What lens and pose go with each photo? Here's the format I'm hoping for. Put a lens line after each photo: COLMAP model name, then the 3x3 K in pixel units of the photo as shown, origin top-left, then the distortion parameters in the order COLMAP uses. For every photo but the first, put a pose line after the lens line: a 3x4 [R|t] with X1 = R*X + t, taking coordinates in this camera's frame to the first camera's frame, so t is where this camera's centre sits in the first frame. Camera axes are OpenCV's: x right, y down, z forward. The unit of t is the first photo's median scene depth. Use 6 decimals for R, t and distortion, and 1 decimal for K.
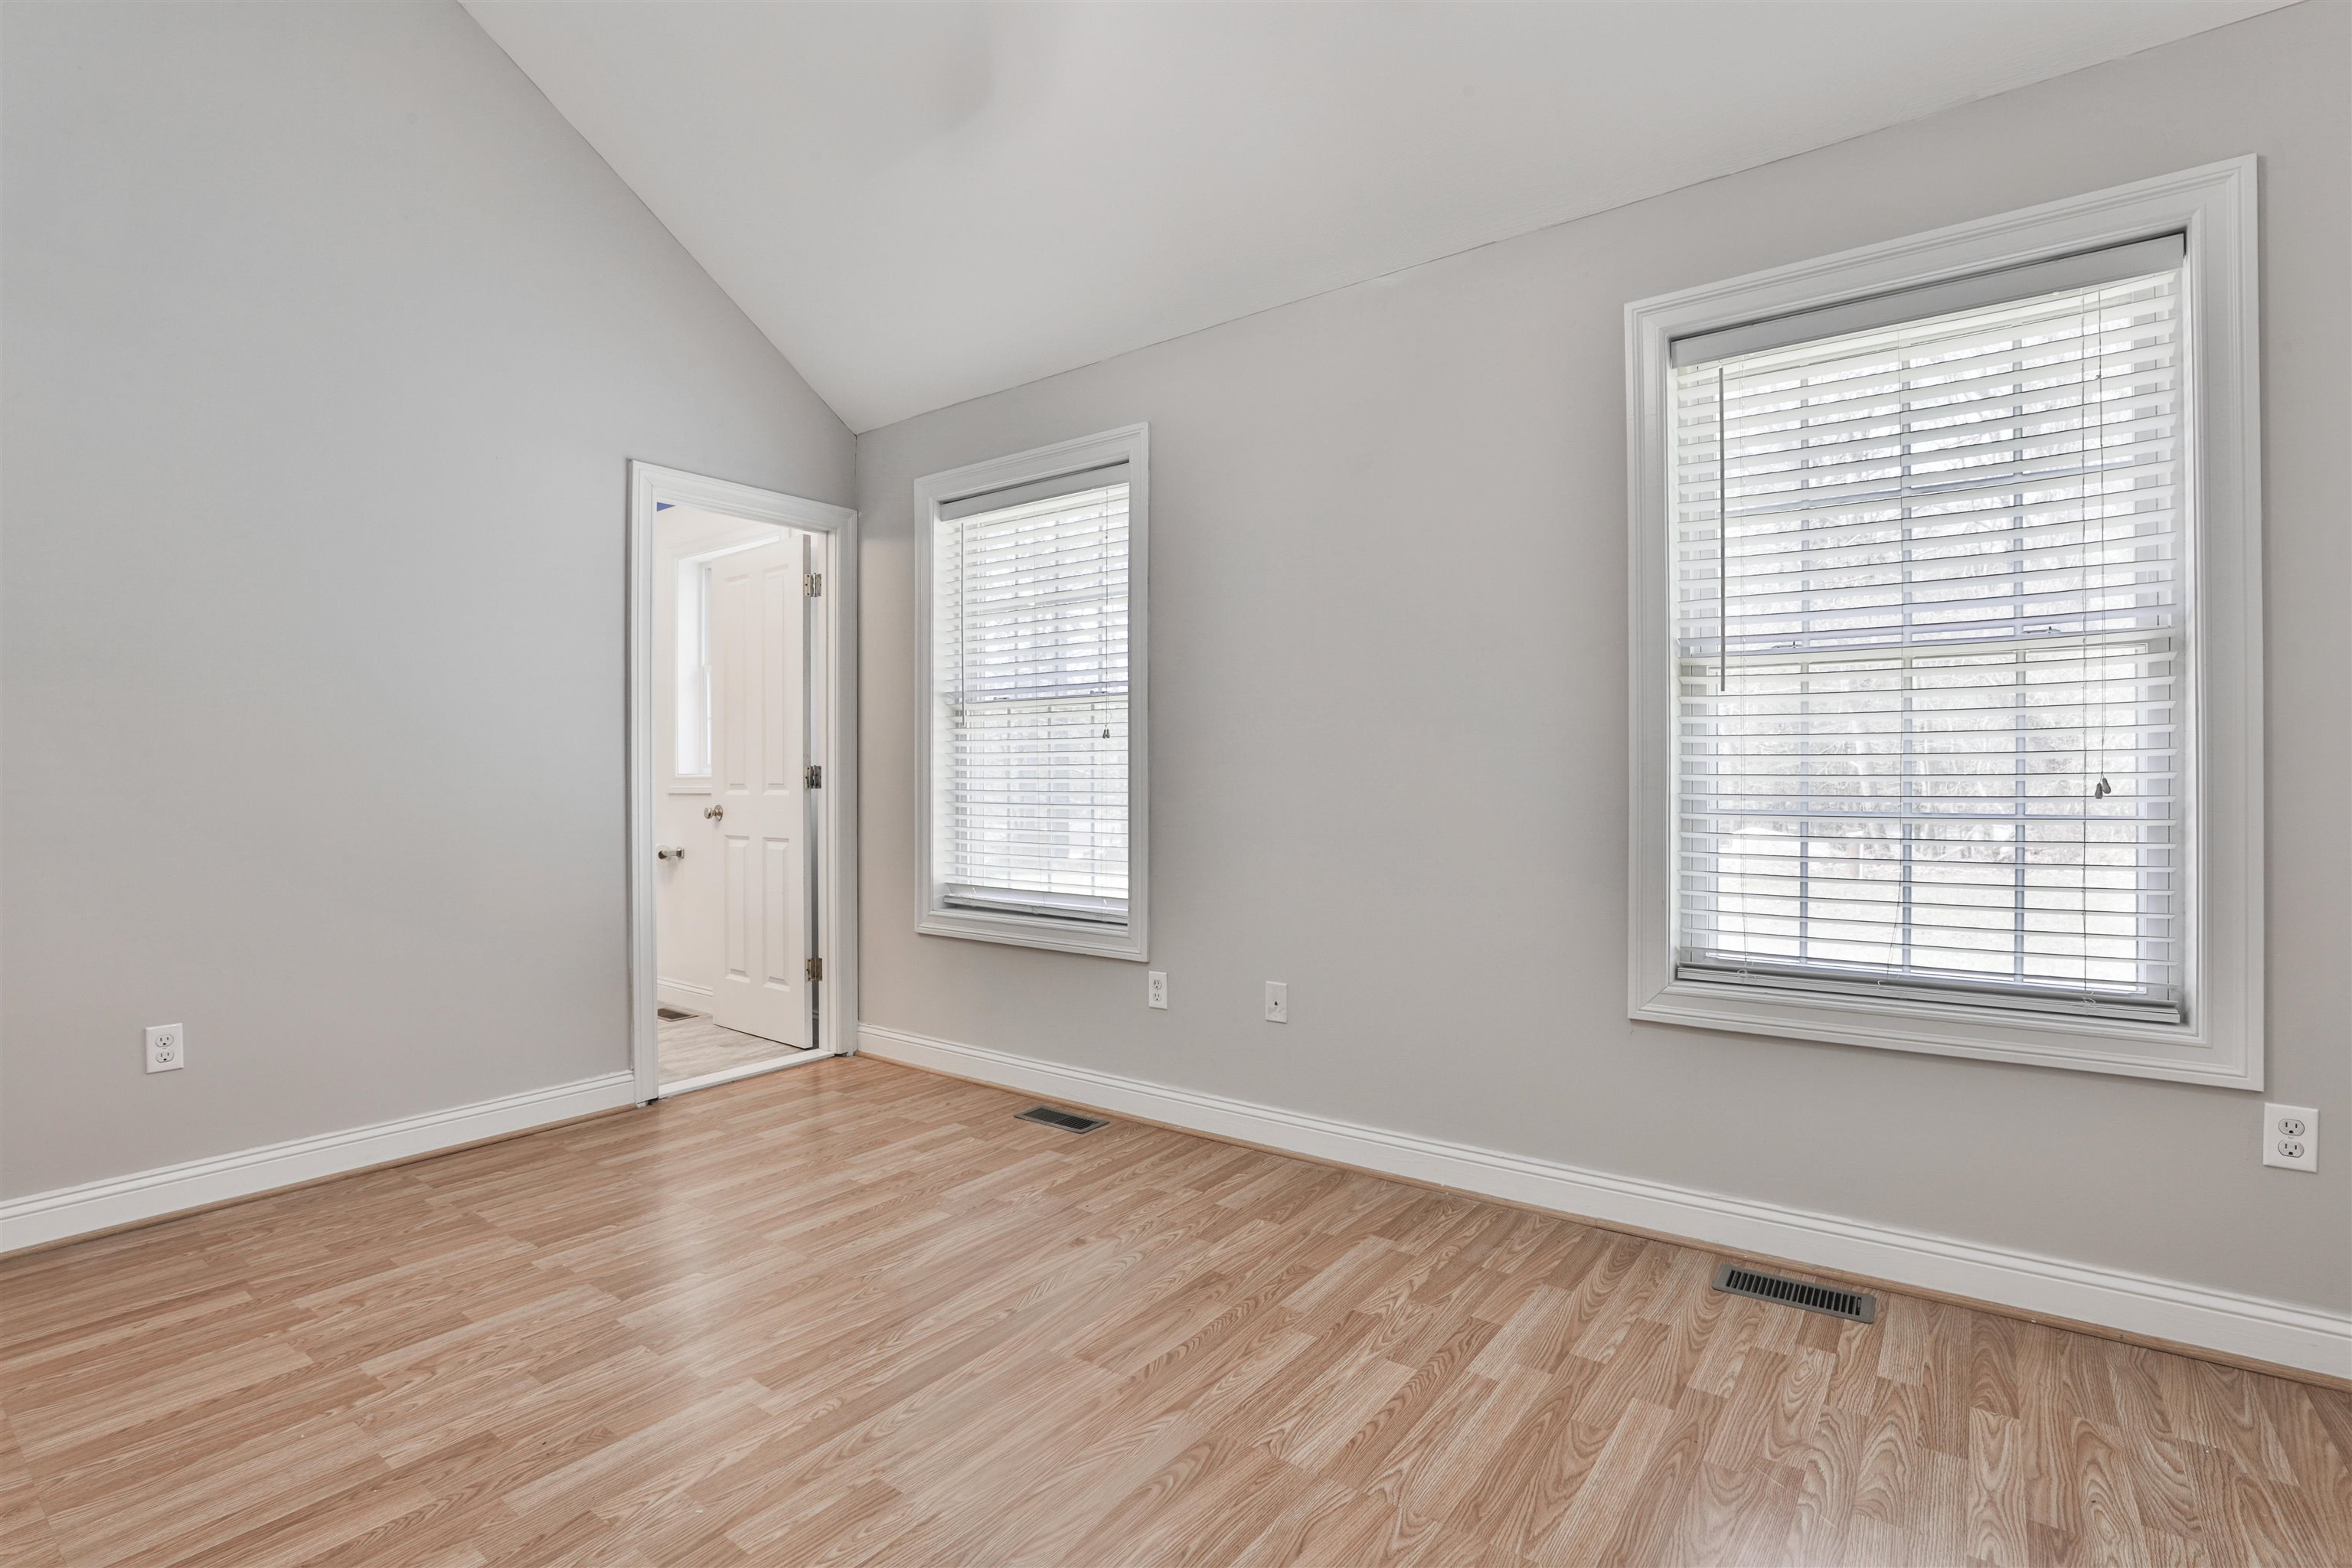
lens RADIAL K [[1109.2, 0, 1093.8], [0, 1109.2, 745.6], [0, 0, 1]] dist [-0.042159, 0.011200]
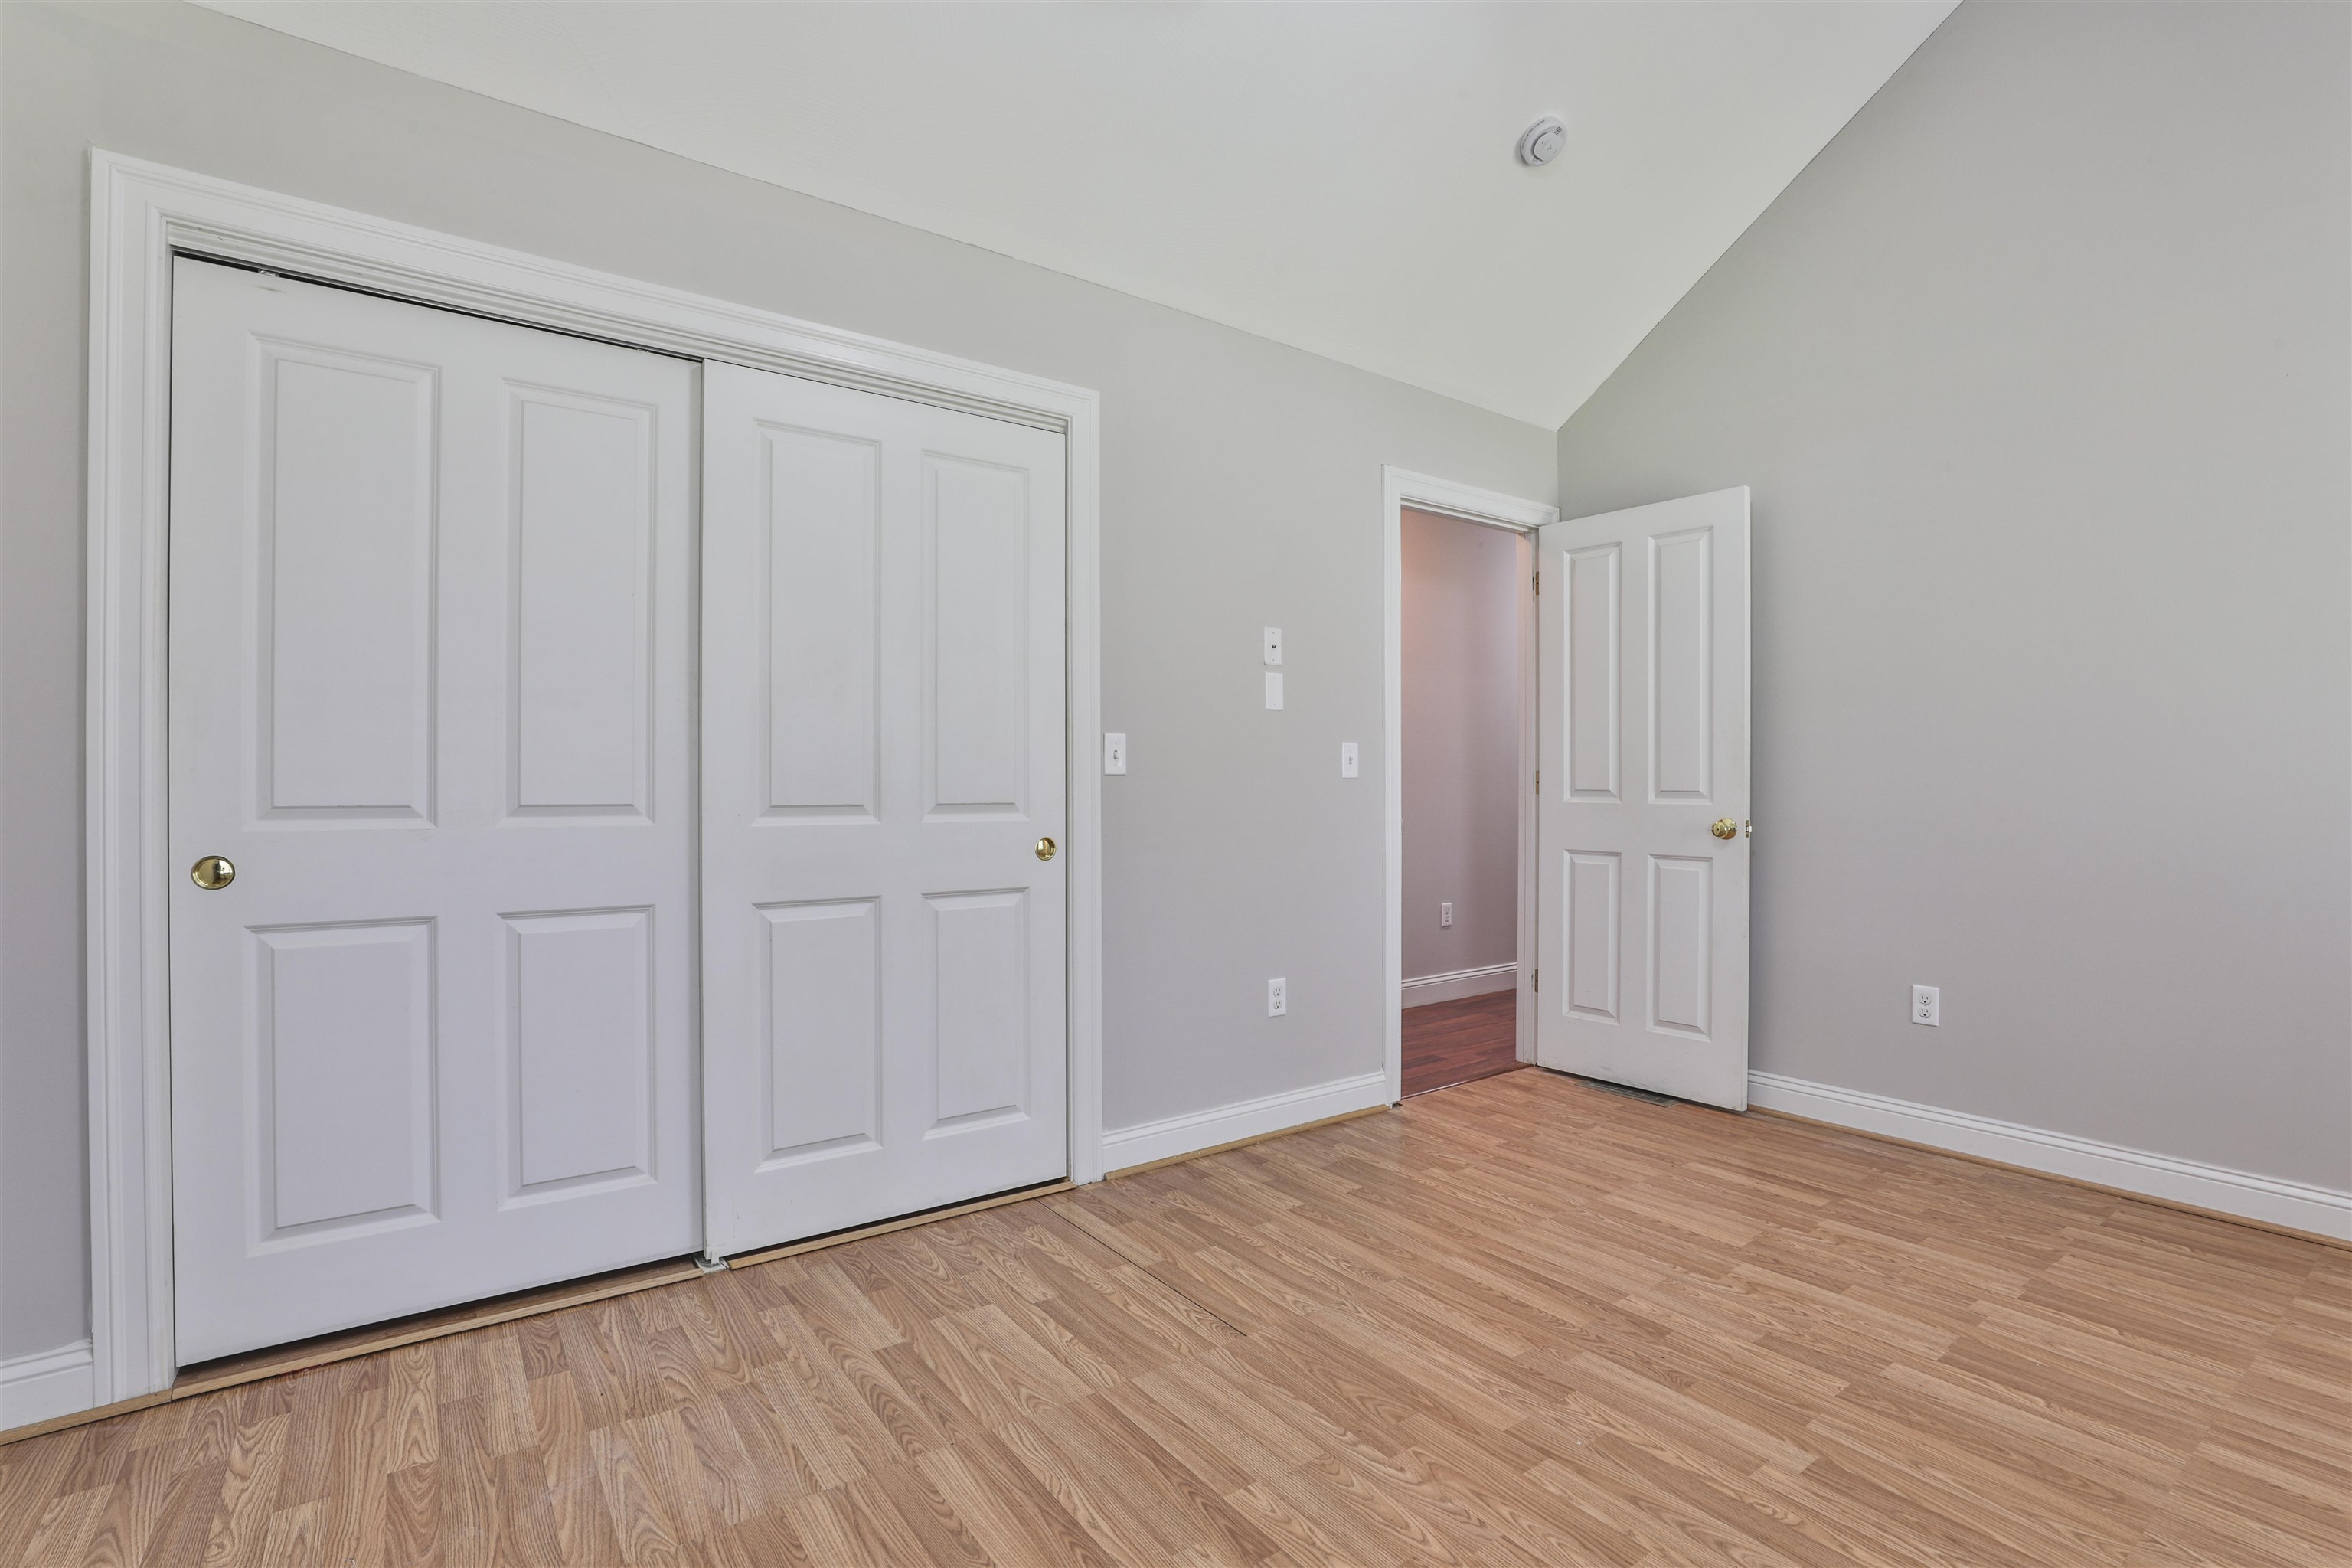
lens RADIAL K [[1109.2, 0, 1217.2], [0, 1109.2, 791.7], [0, 0, 1]] dist [-0.042159, 0.011200]
pose [[-0.234698, 0.015221, -0.971949, 0.436790], [0.025384, 0.999632, 0.009525, 0.024285], [0.971737, -0.022436, -0.234998, 0.529271]]
